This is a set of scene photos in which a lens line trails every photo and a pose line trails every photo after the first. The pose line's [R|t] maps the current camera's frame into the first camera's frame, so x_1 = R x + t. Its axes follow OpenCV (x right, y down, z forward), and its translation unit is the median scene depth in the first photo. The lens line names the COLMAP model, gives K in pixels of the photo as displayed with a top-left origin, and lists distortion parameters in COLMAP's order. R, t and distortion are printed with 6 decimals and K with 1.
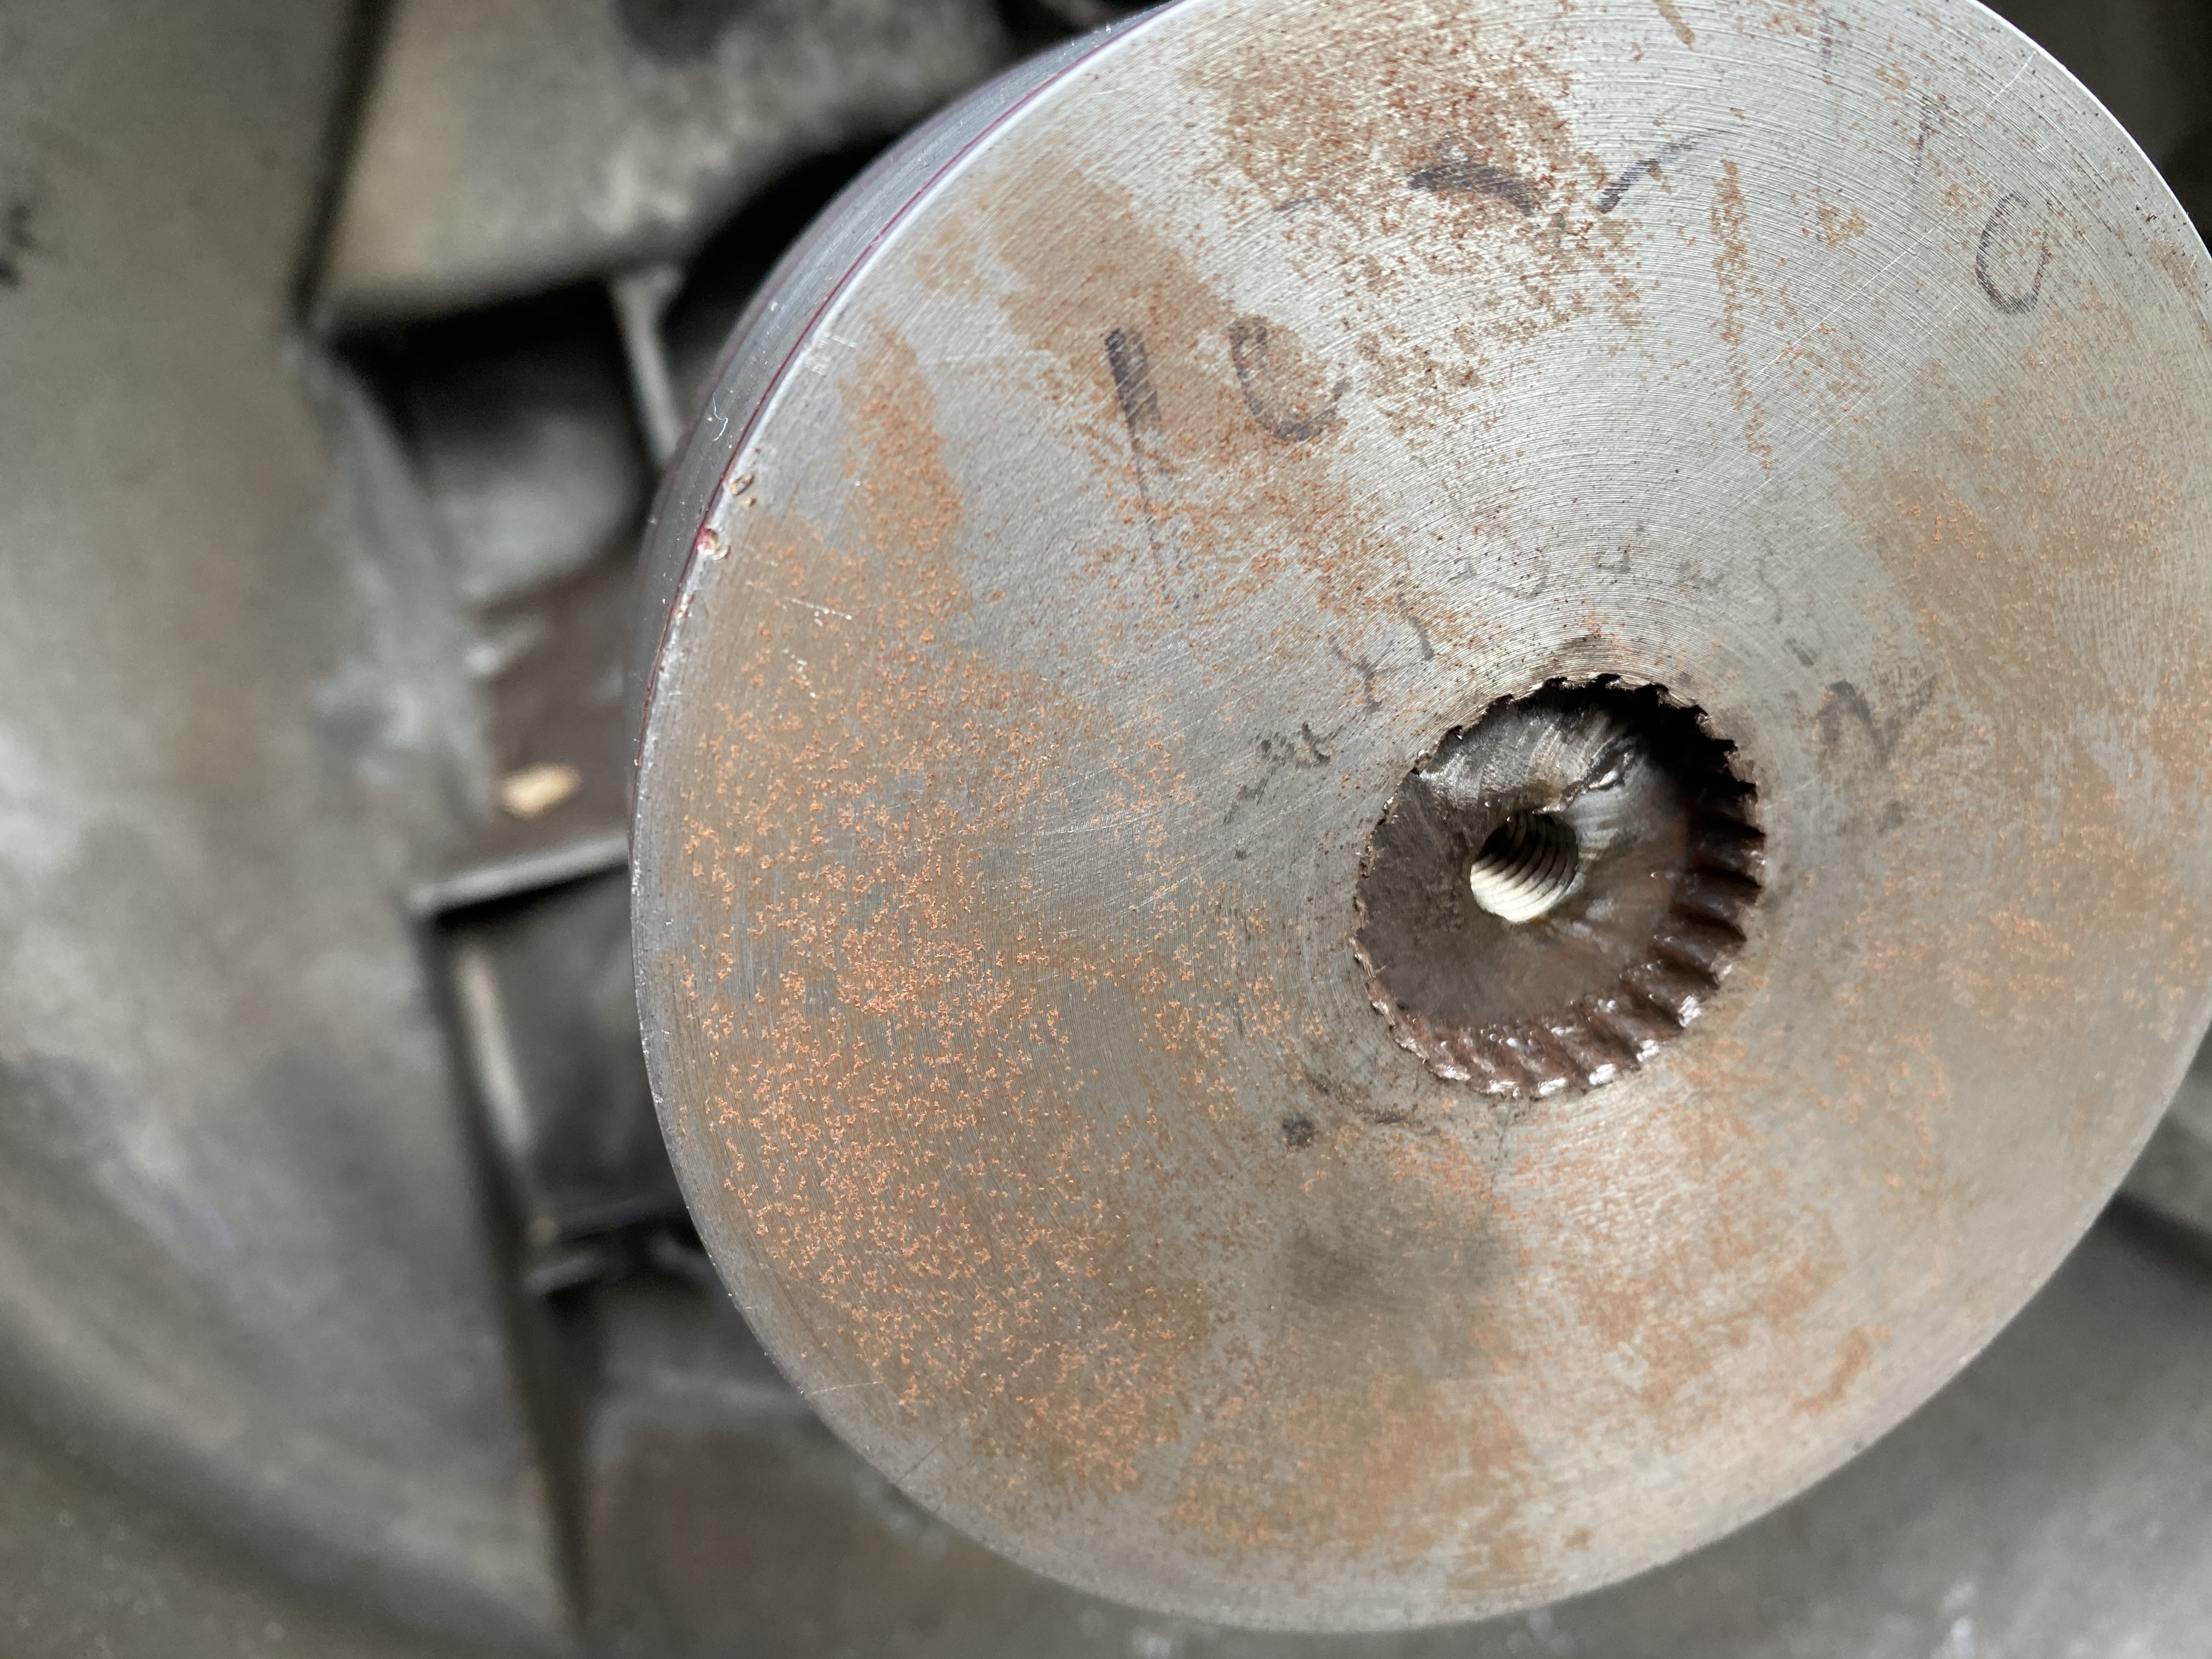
lens RADIAL K [[1739.9, 0, 1106.0], [0, 1739.9, 829.5], [0, 0, 1]] dist [0.143171, -0.480302]
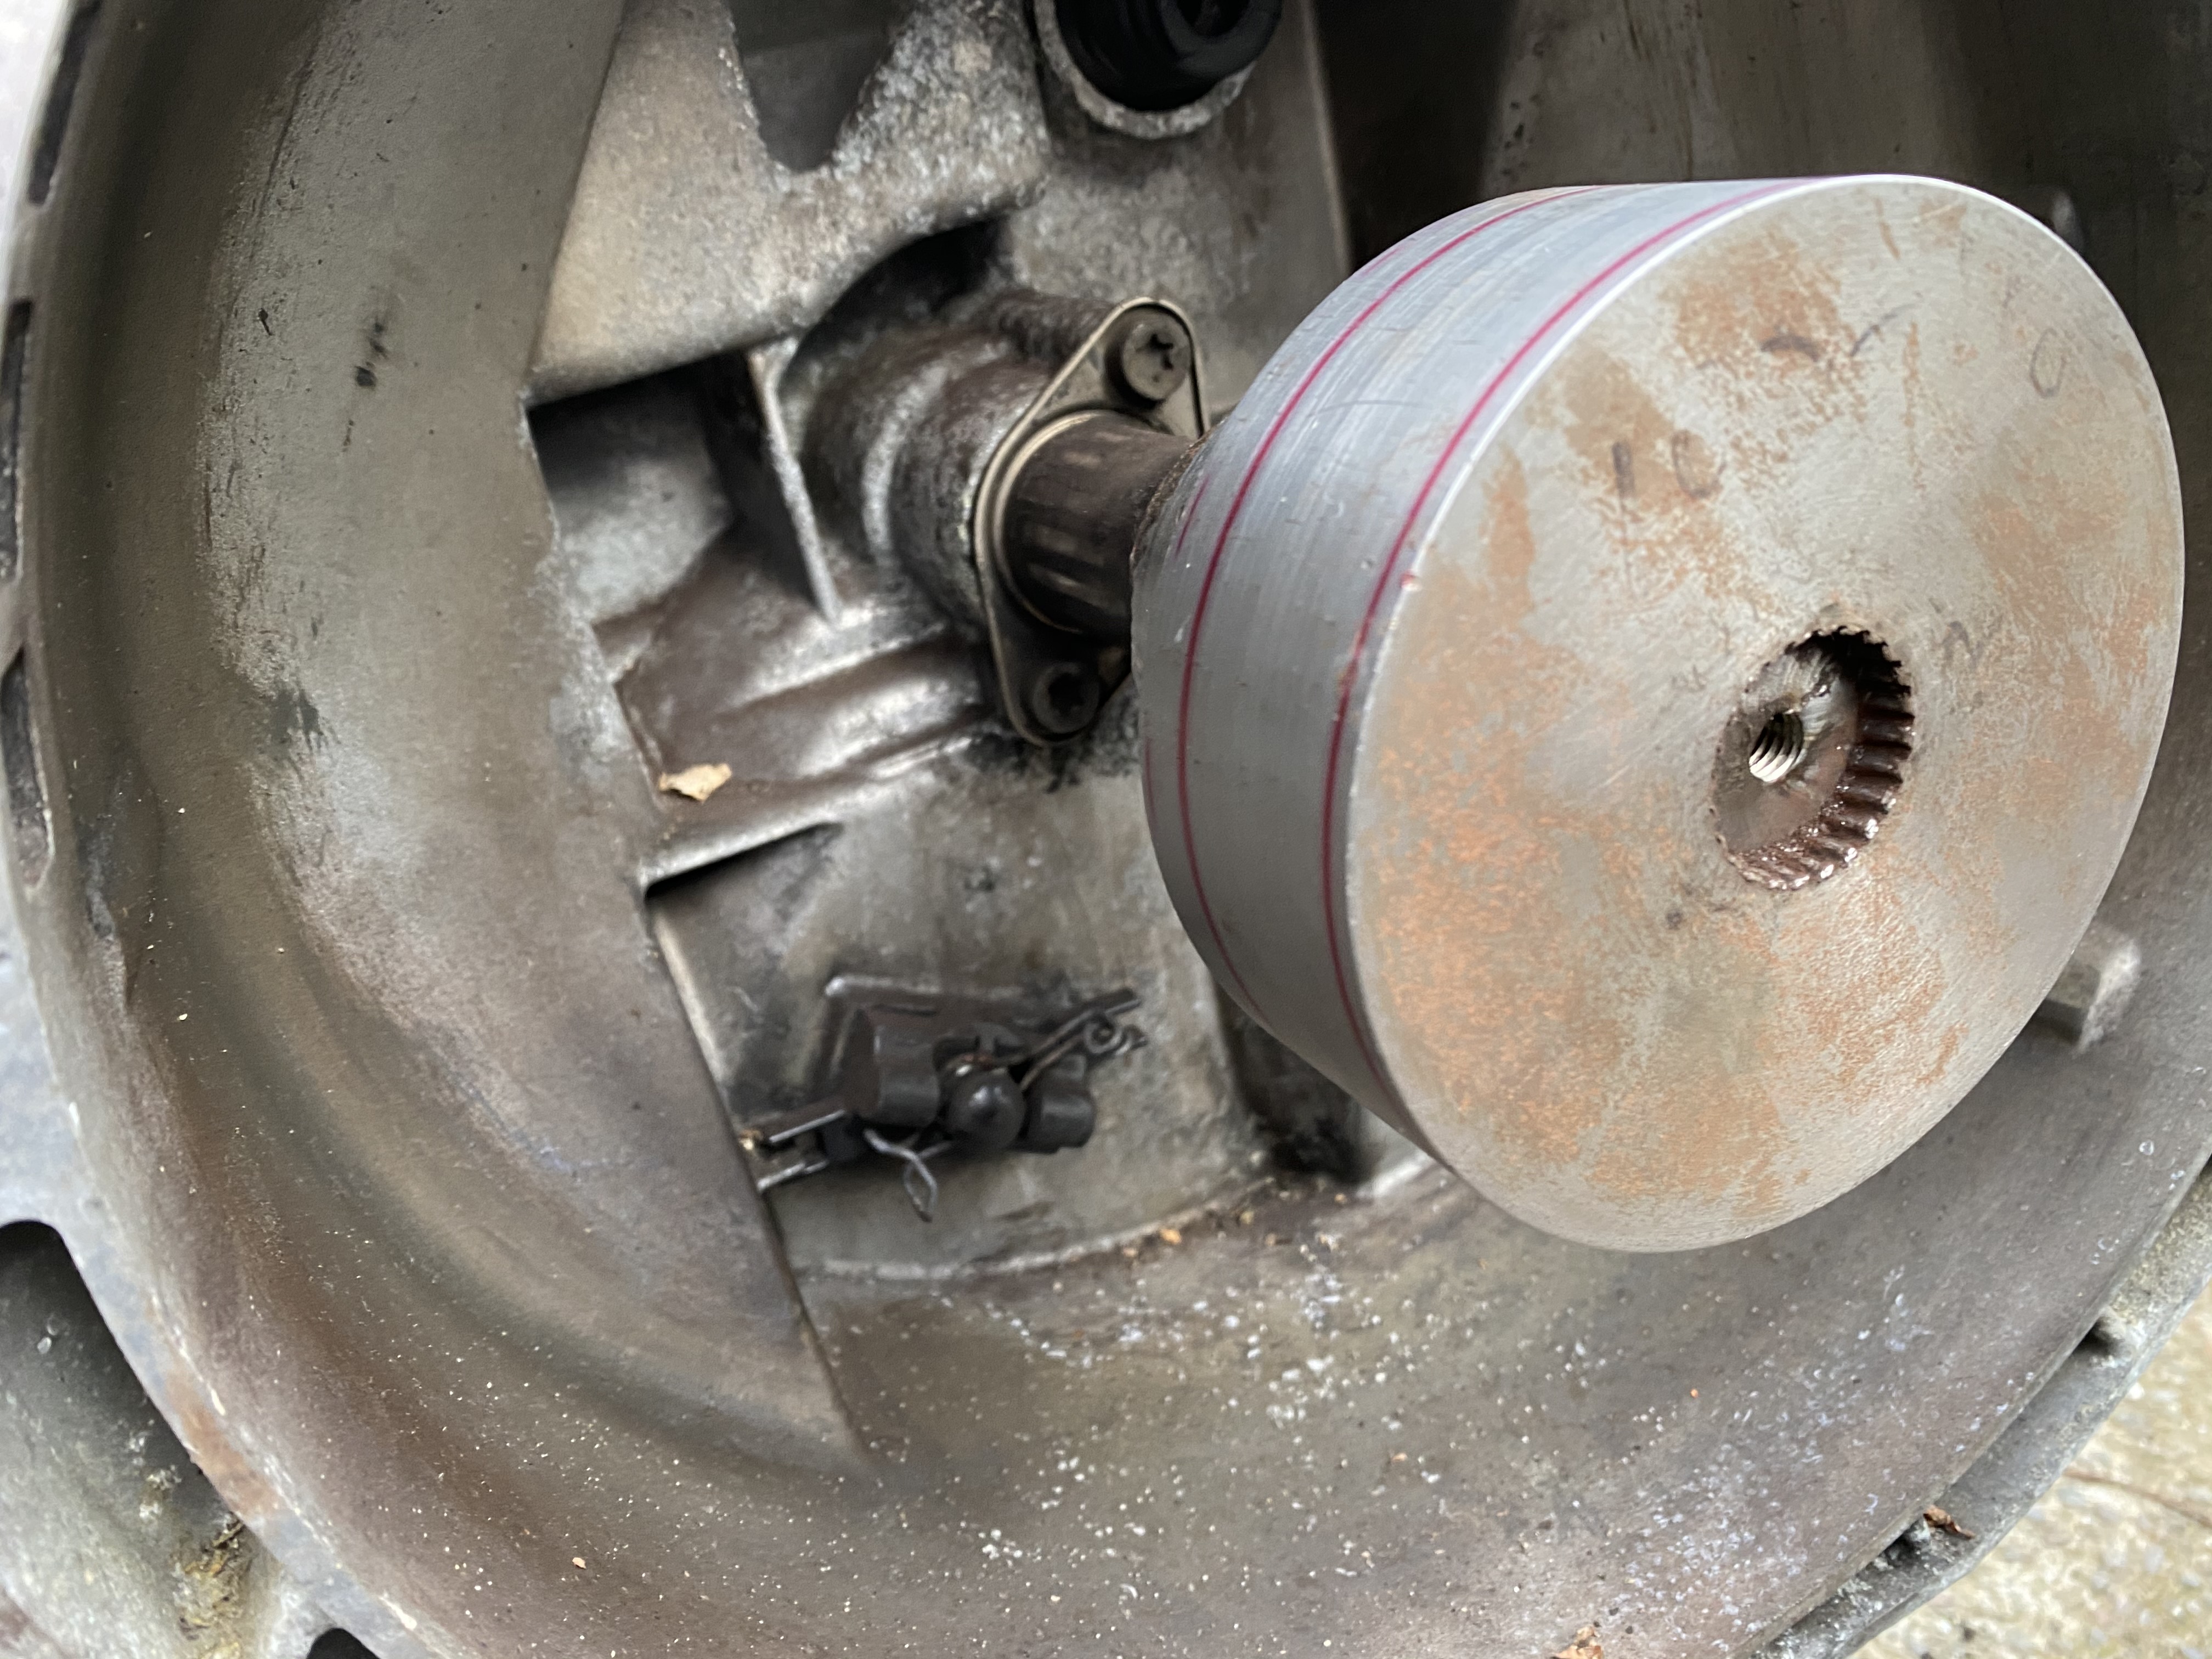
lens RADIAL K [[1713.1, 0, 1093.5], [0, 1713.1, 804.2], [0, 0, 1]] dist [0.017056, -0.004119]
pose [[0.982306, -0.078879, 0.169862, -0.680271], [0.078486, 0.996874, 0.009036, 0.009897], [-0.170044, 0.004455, 0.985426, -0.472084]]
